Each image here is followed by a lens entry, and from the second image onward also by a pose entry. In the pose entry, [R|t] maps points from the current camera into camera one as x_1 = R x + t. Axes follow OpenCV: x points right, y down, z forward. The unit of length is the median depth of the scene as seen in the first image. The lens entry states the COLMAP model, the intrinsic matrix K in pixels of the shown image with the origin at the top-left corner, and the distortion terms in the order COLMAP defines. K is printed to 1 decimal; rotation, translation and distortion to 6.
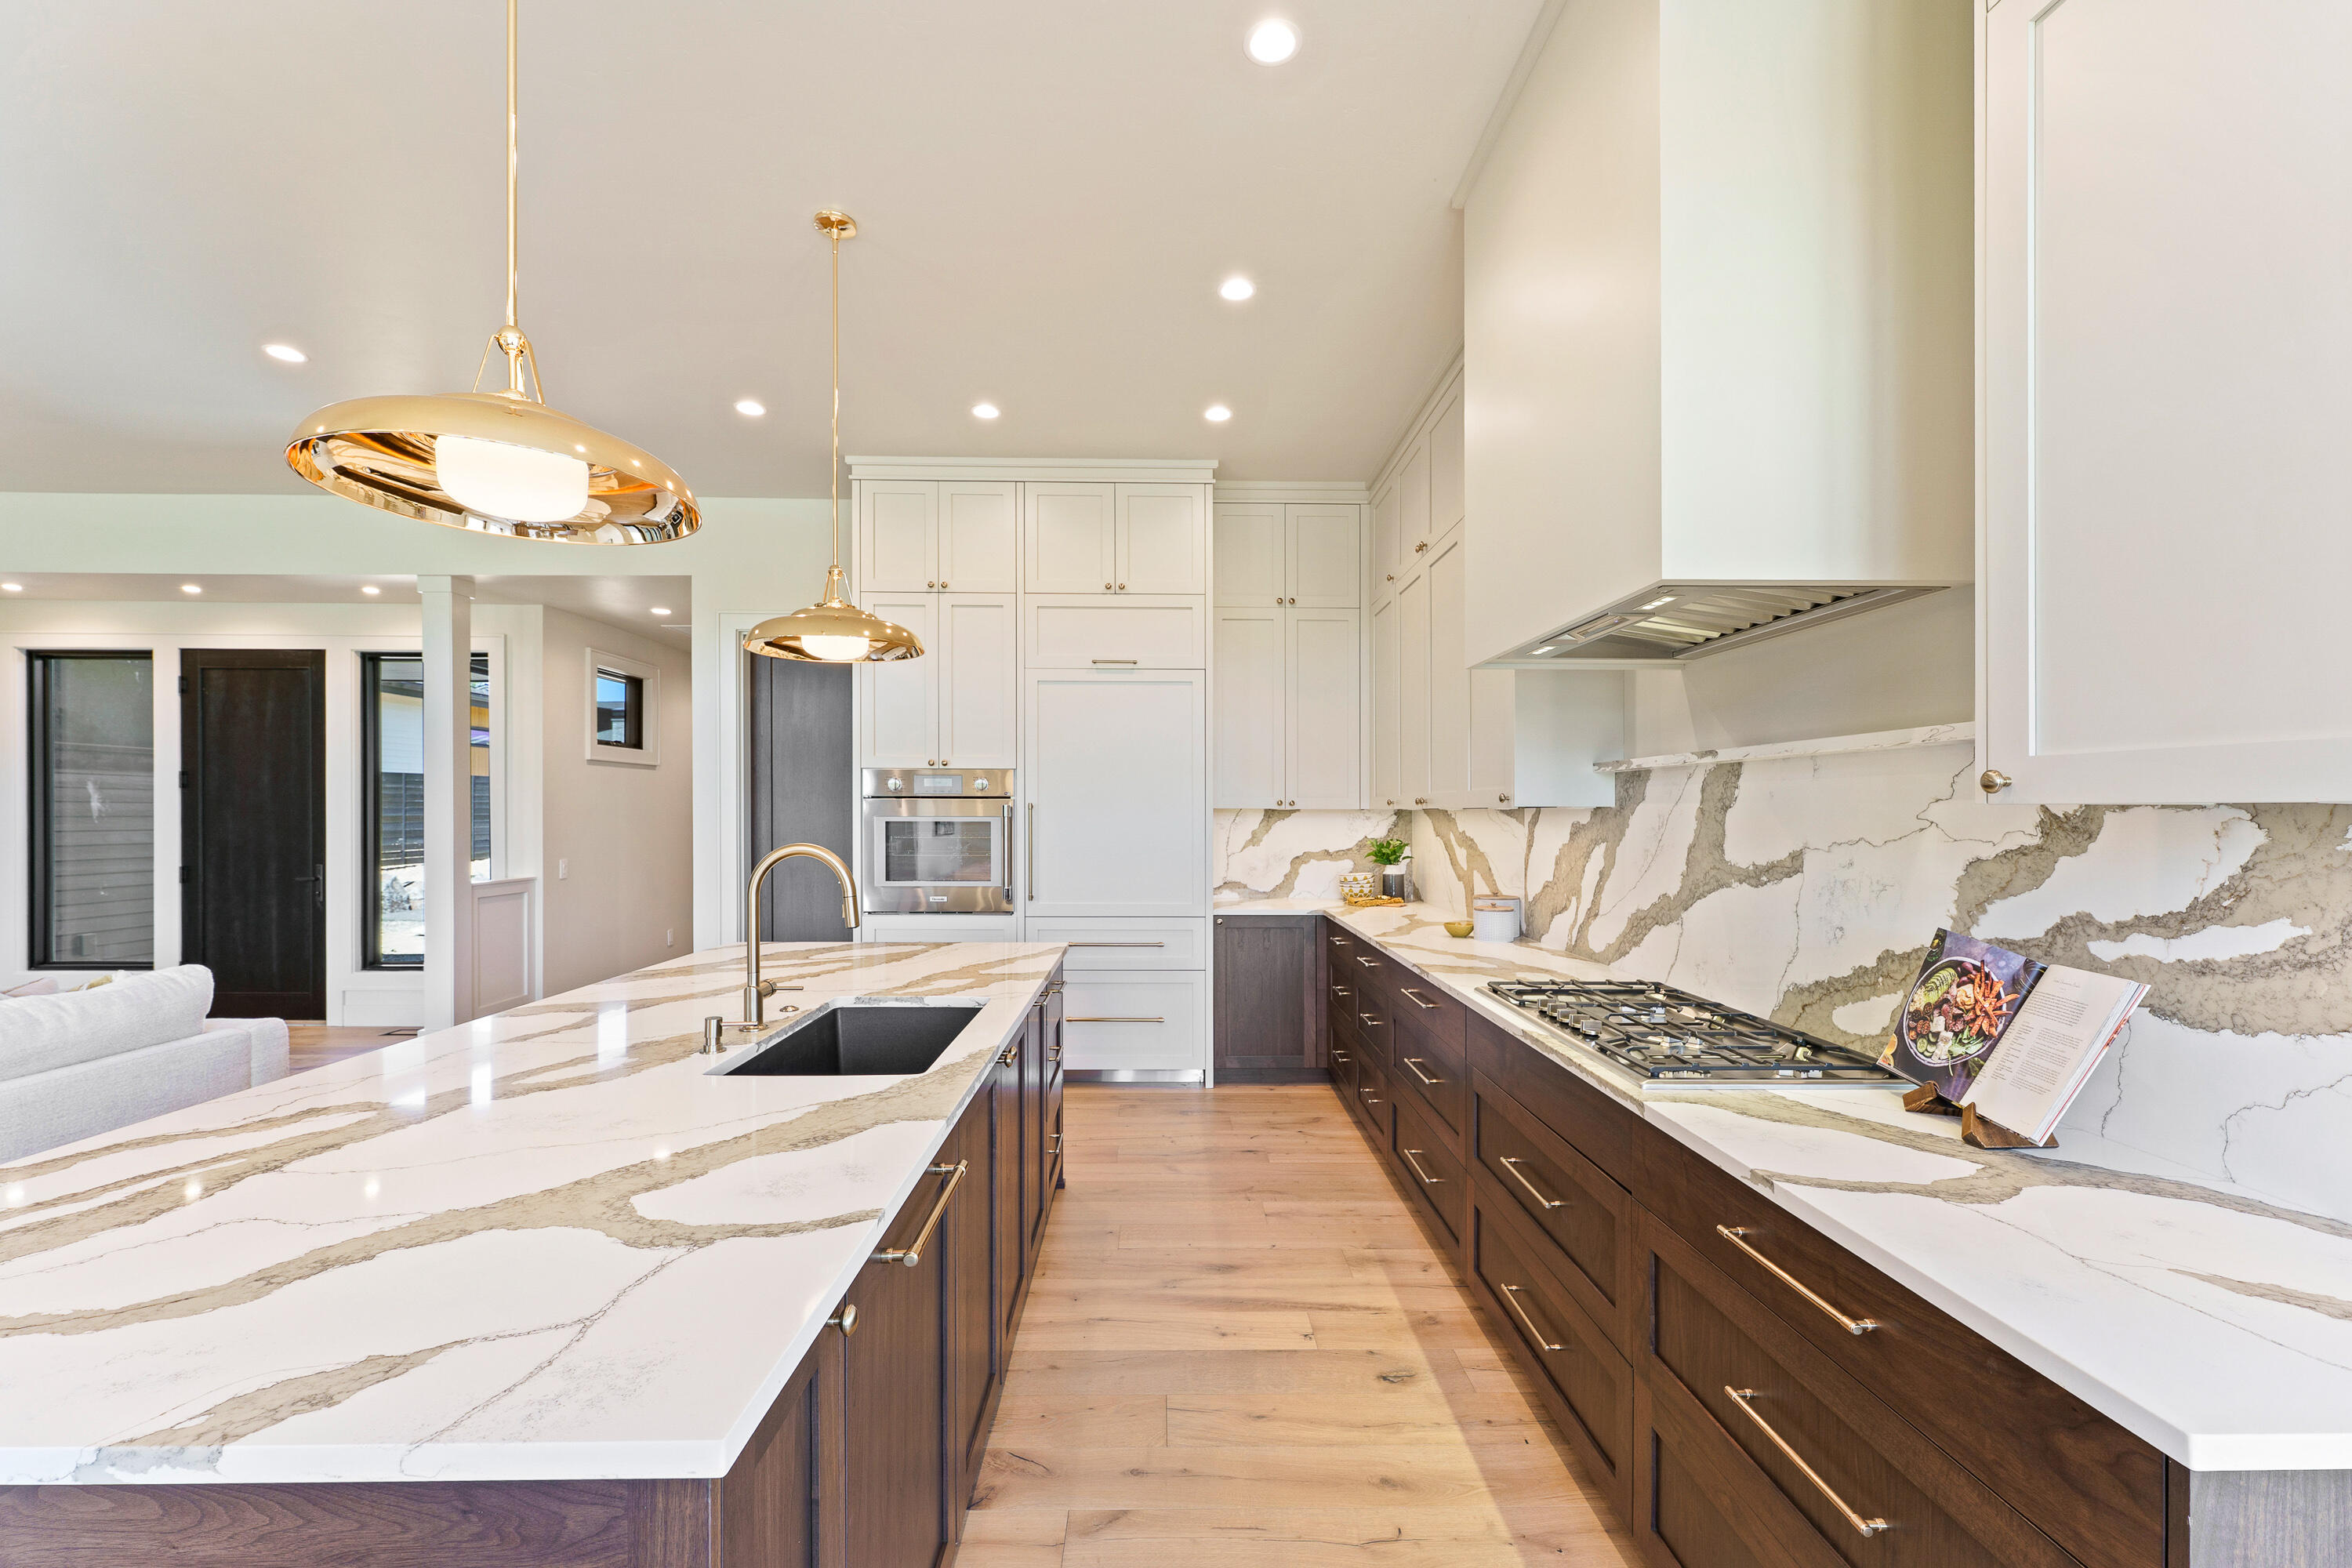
lens RADIAL K [[968.7, 0, 1172.5], [0, 968.7, 809.3], [0, 0, 1]] dist [0.007072, -0.000417]
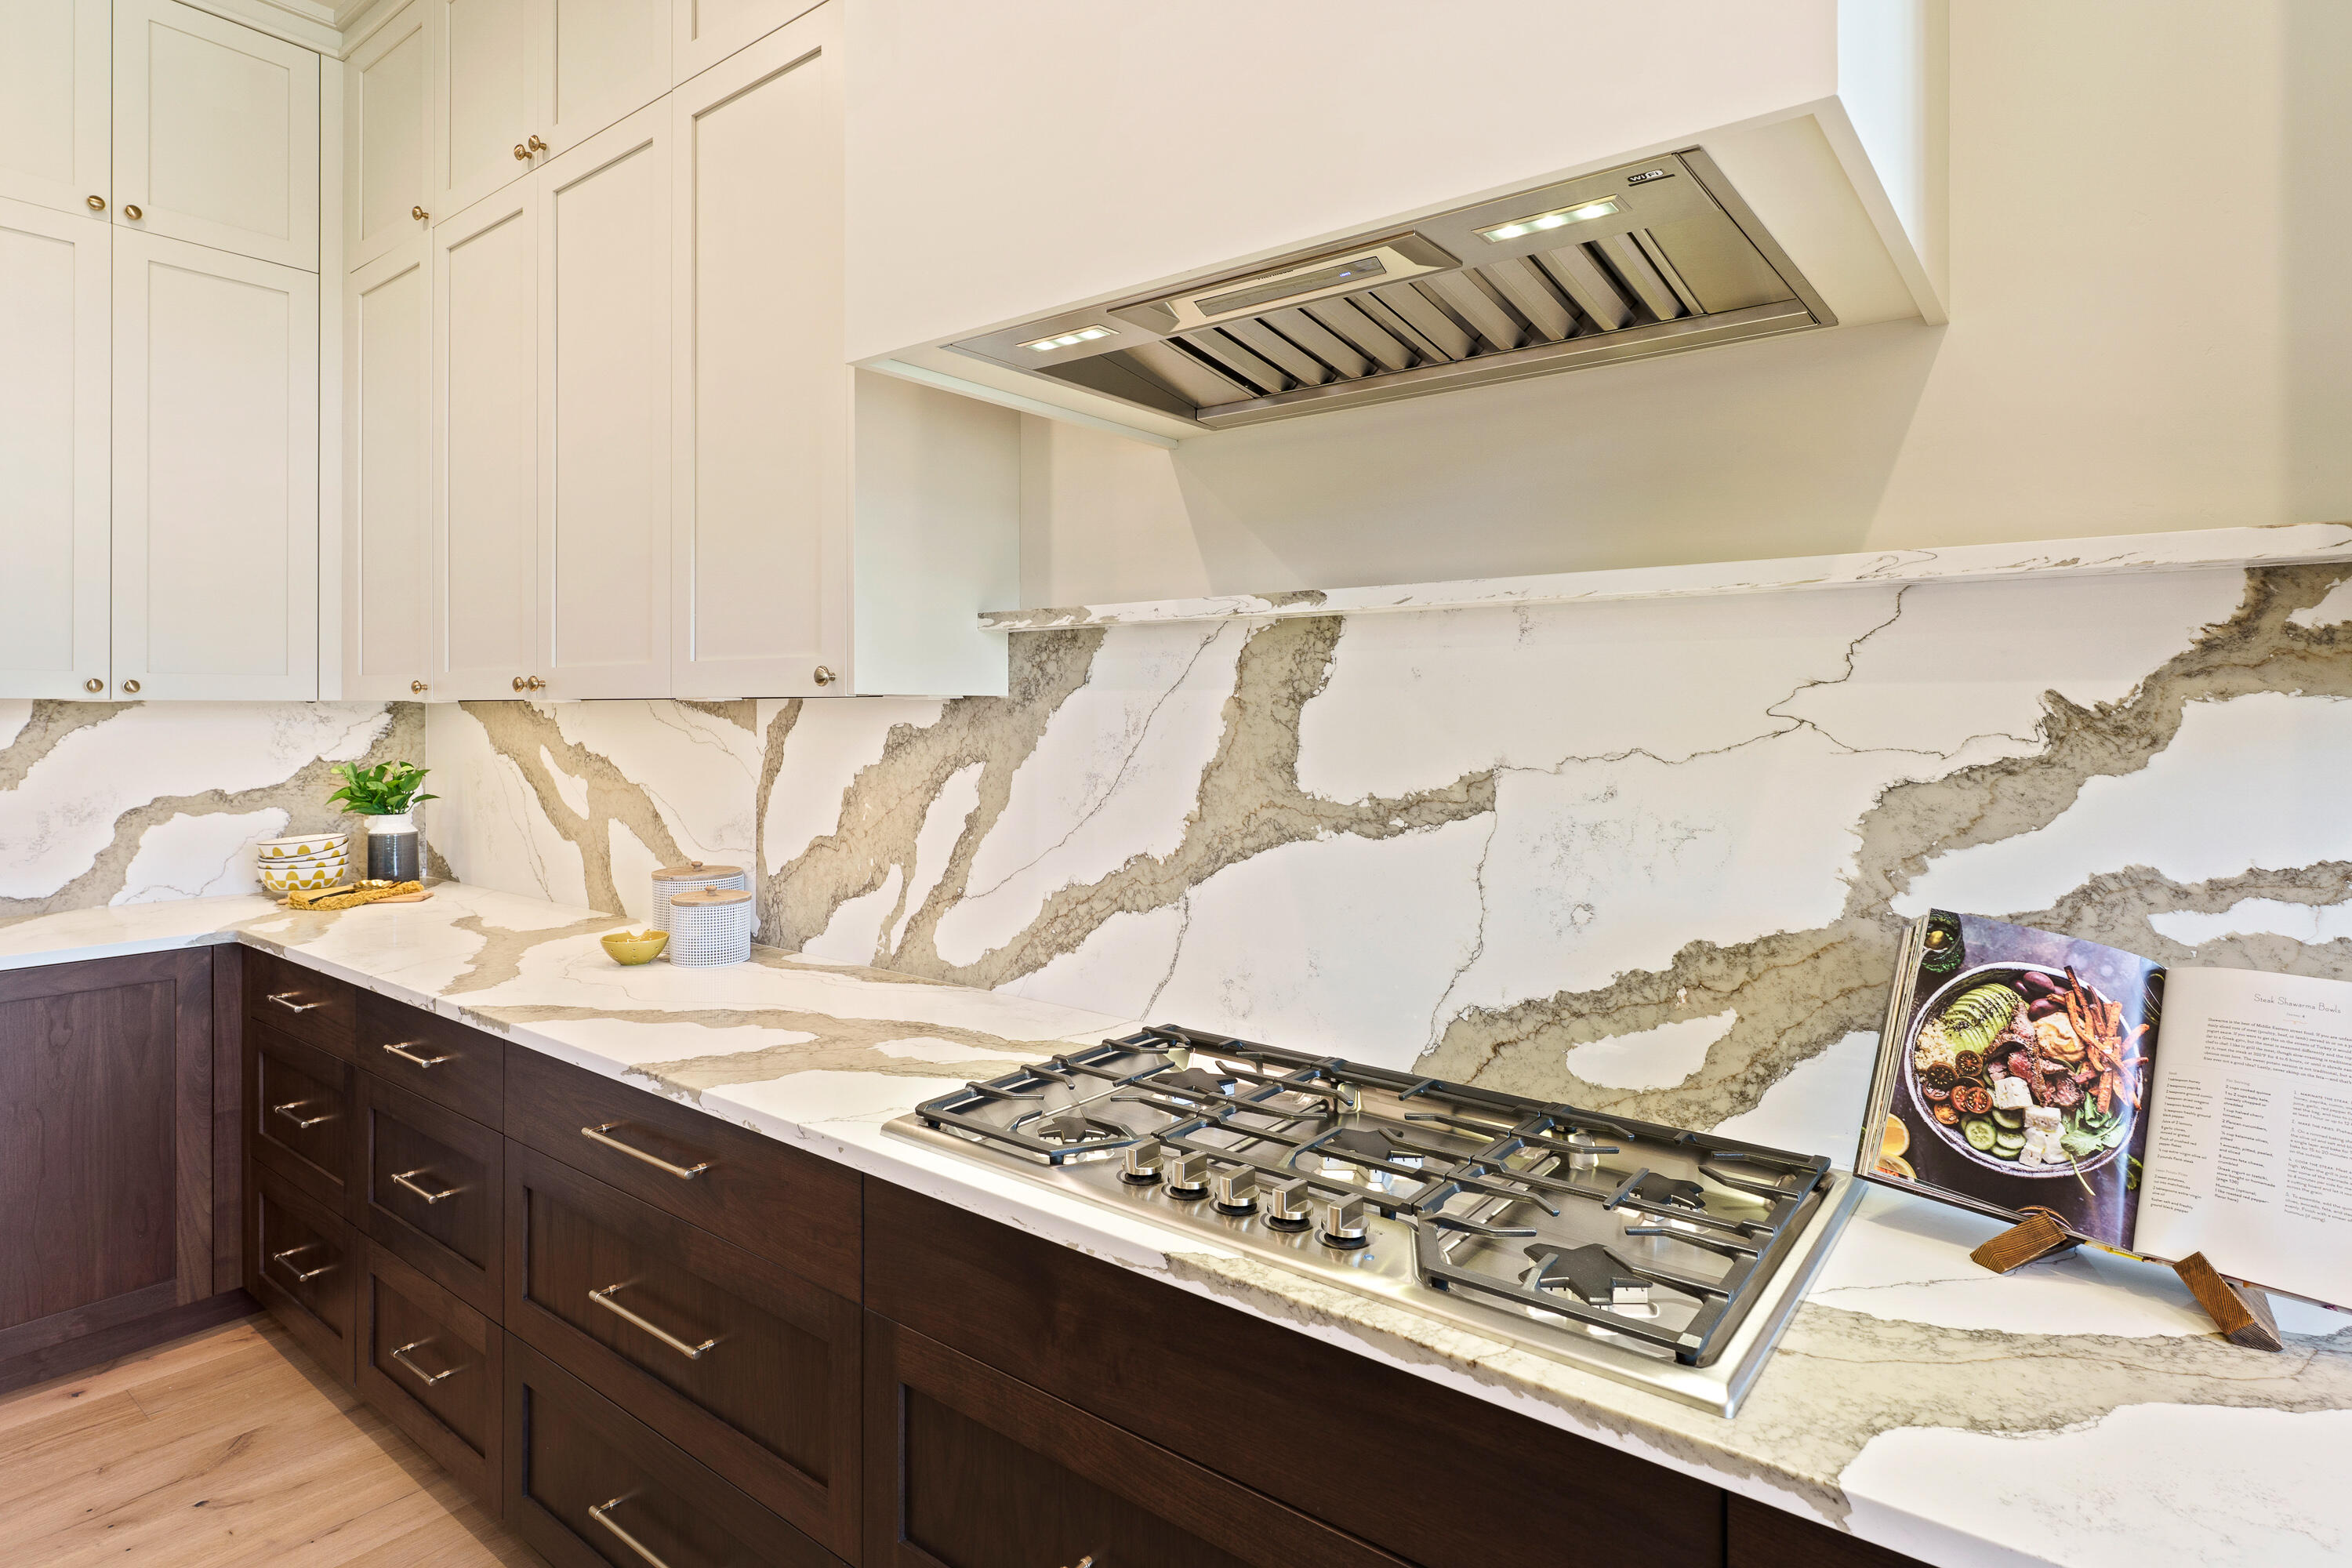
lens RADIAL K [[1228.5, 0, 1203.9], [0, 1228.5, 703.7], [0, 0, 1]] dist [-0.000688, -0.000029]
pose [[0.617749, 0.001671, 0.786374, -0.020366], [-0.001005, 0.999999, -0.001336, 0.003133], [-0.786375, 0.000035, 0.617750, 0.604248]]
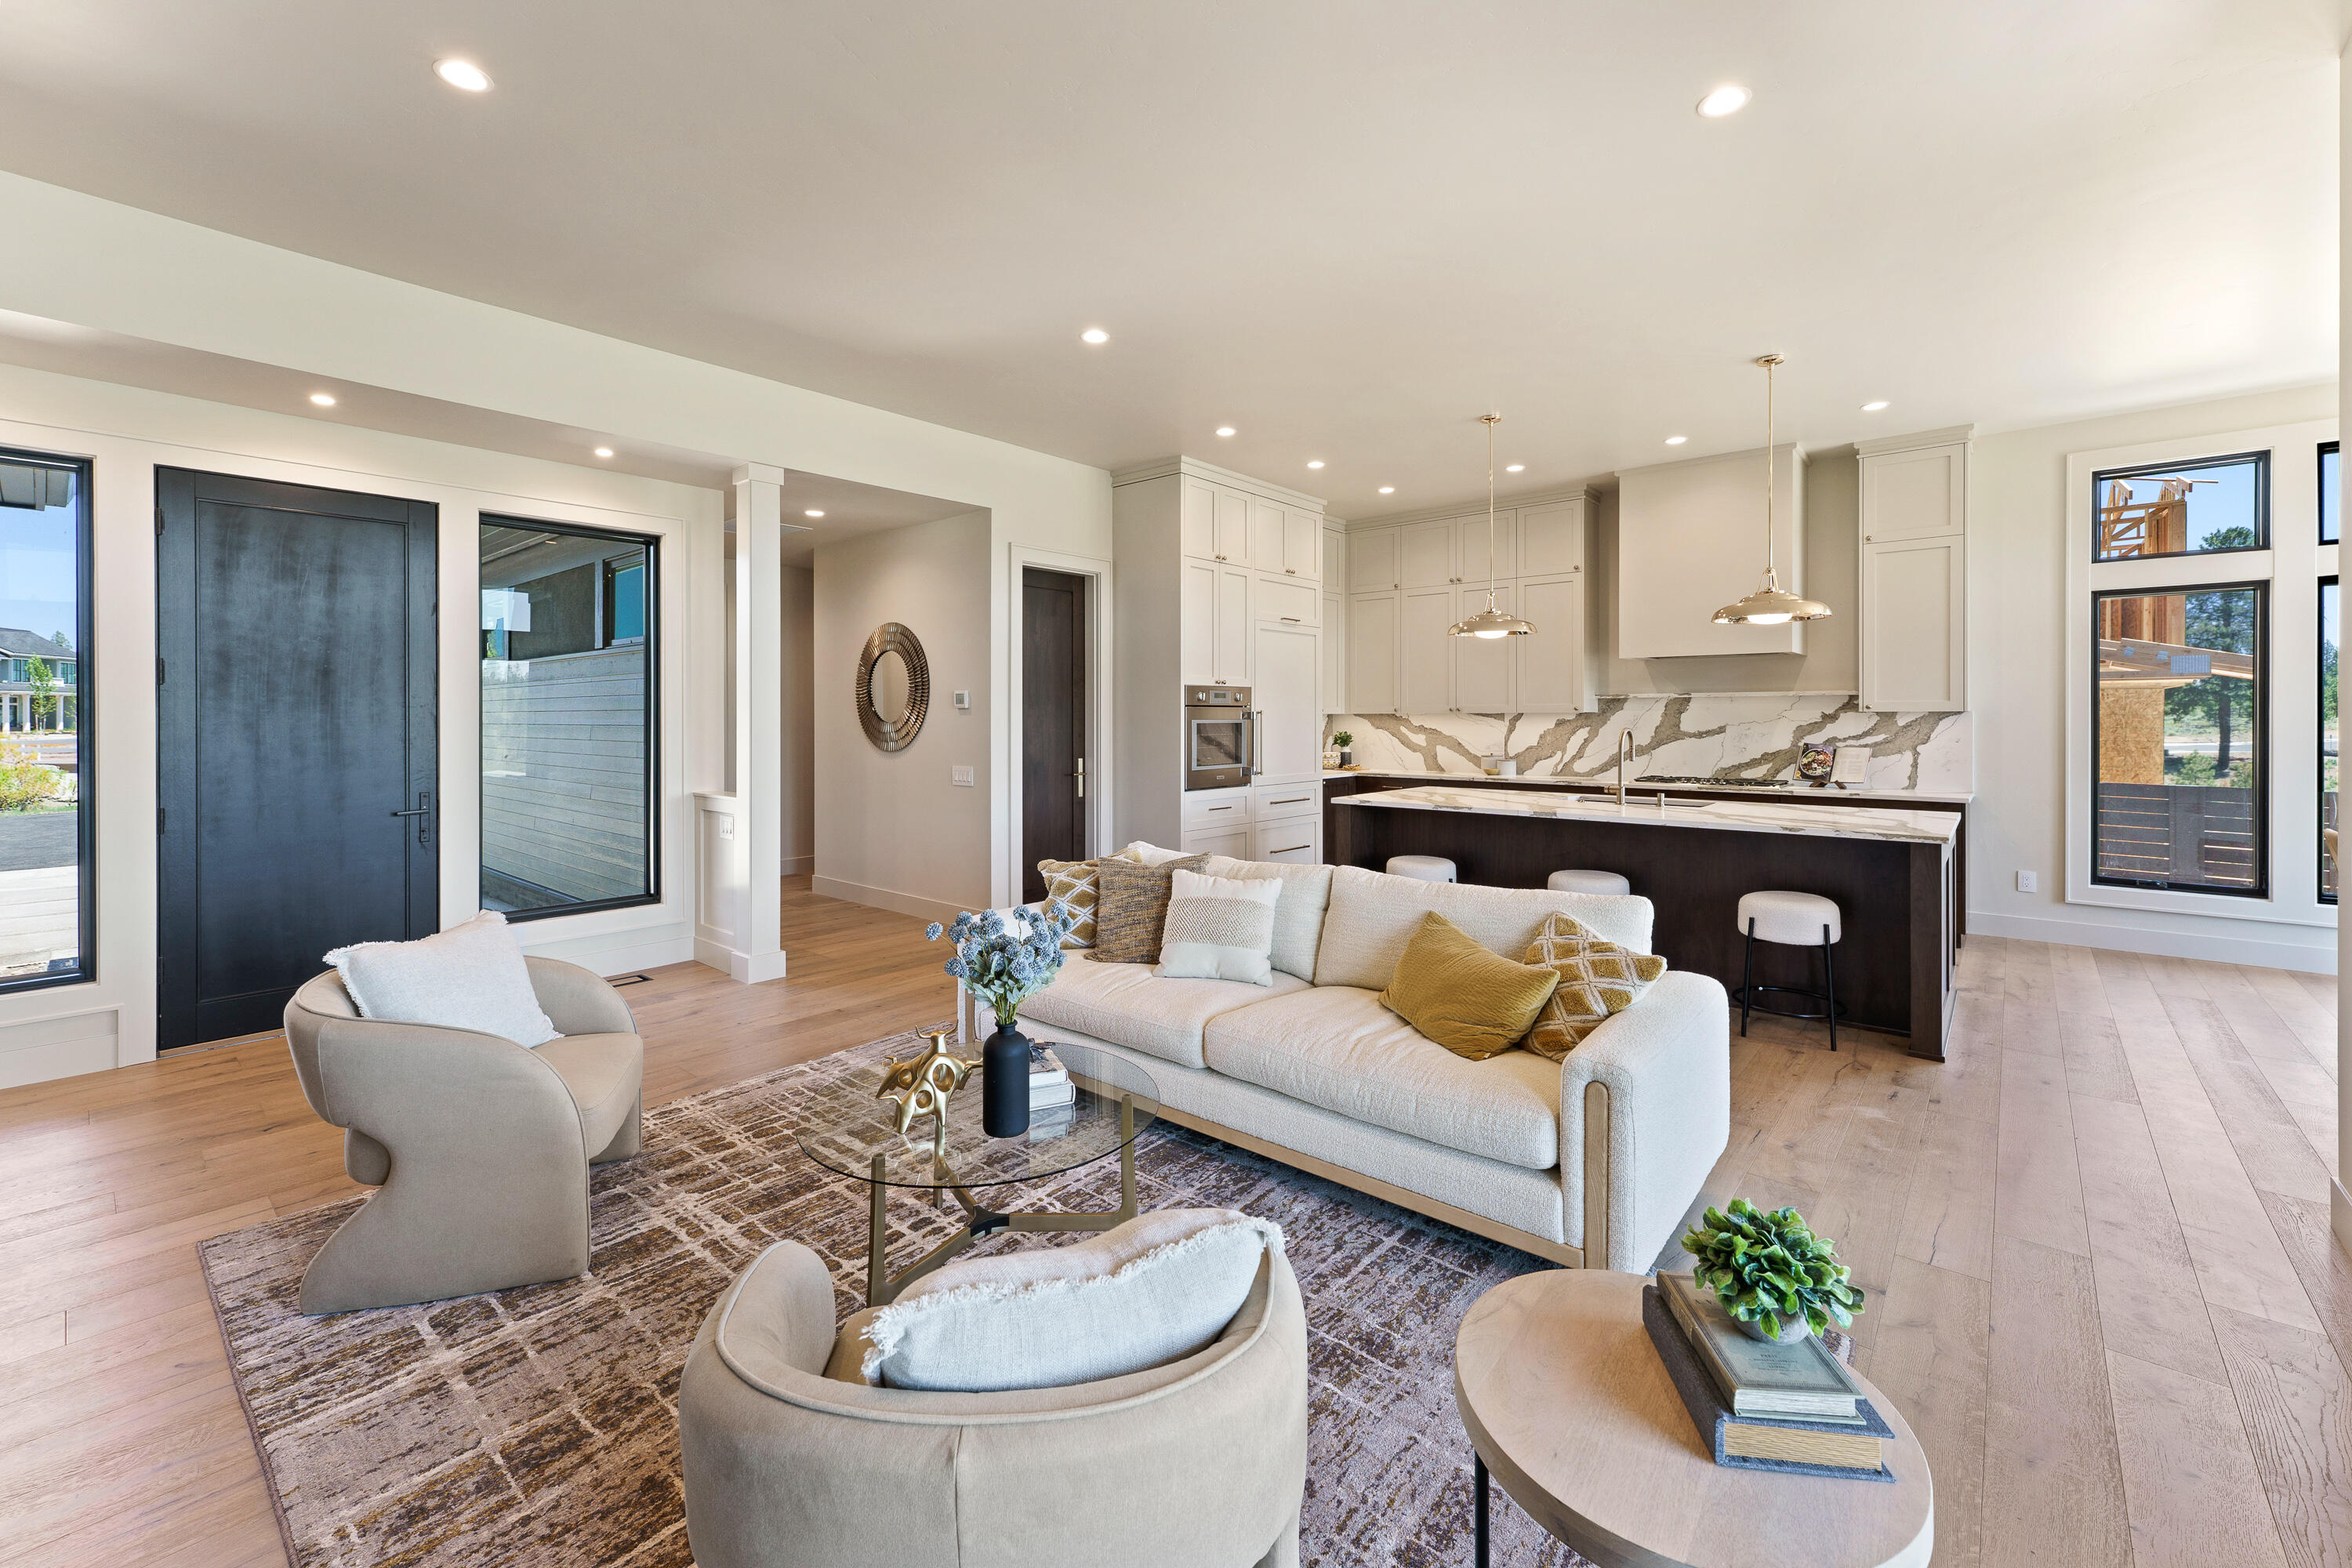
lens RADIAL K [[968.7, 0, 1176.1], [0, 968.7, 719.1], [0, 0, 1]] dist [0.007072, -0.000417]
pose [[0.663652, -0.005853, 0.748019, -2.620886], [0.002324, 0.999981, 0.005762, -0.002379], [-0.748038, -0.002086, 0.663652, 0.194422]]
